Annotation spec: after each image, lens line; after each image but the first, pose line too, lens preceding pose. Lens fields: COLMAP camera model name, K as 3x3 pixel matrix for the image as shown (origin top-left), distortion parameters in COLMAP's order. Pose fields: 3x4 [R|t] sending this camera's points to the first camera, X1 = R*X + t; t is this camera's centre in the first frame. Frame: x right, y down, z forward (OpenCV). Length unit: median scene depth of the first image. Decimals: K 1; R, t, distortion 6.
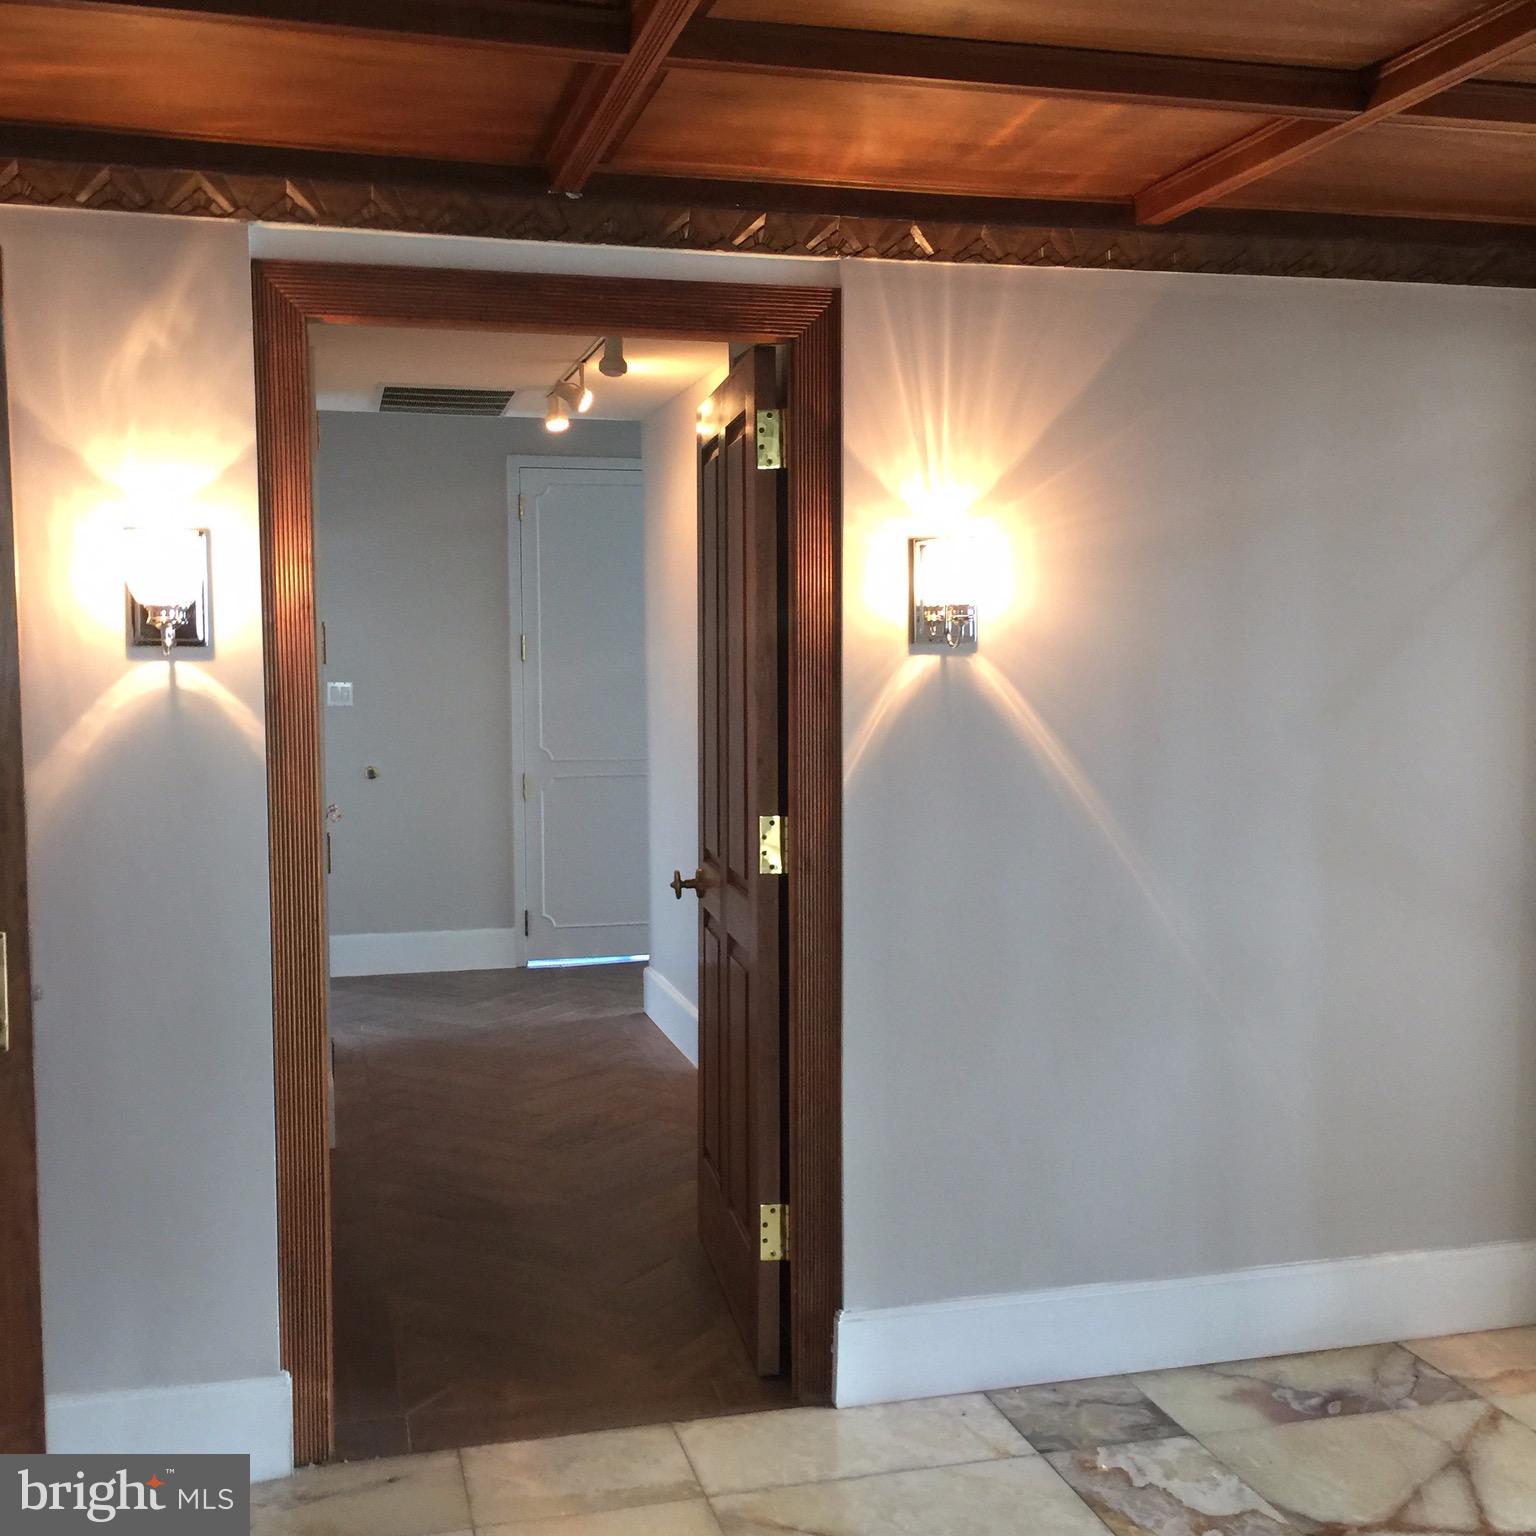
lens RADIAL K [[1744.6, 0, 771.1], [0, 1744.6, 776.2], [0, 0, 1]] dist [0.036522, 0.000000]
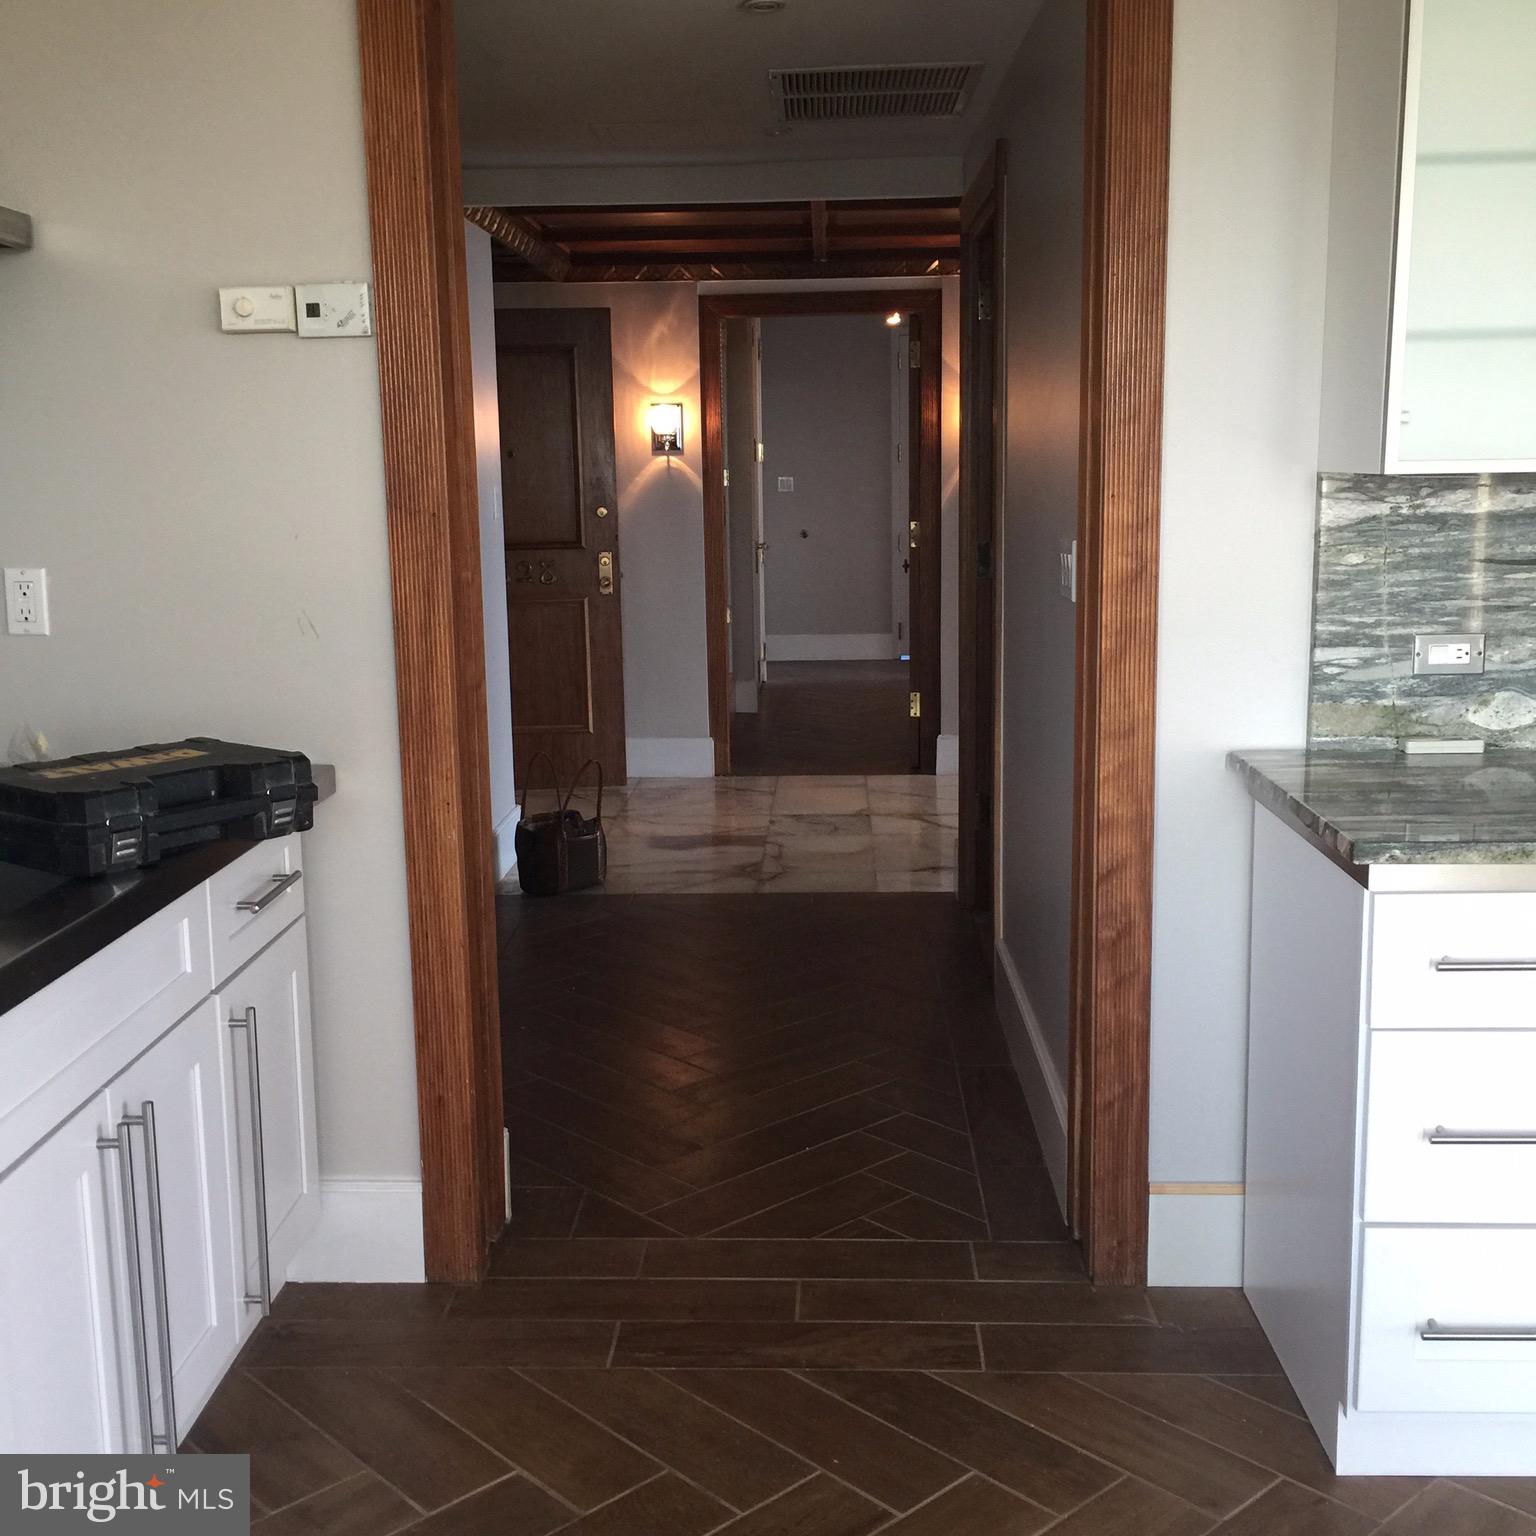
lens RADIAL K [[1744.6, 0, 763.2], [0, 1744.6, 765.5], [0, 0, 1]] dist [0.036522, 0.000000]
pose [[0.954779, 0.037223, -0.294978, 0.572150], [-0.007353, 0.994785, 0.101728, 0.125948], [0.297226, -0.094959, 0.950073, -1.460288]]
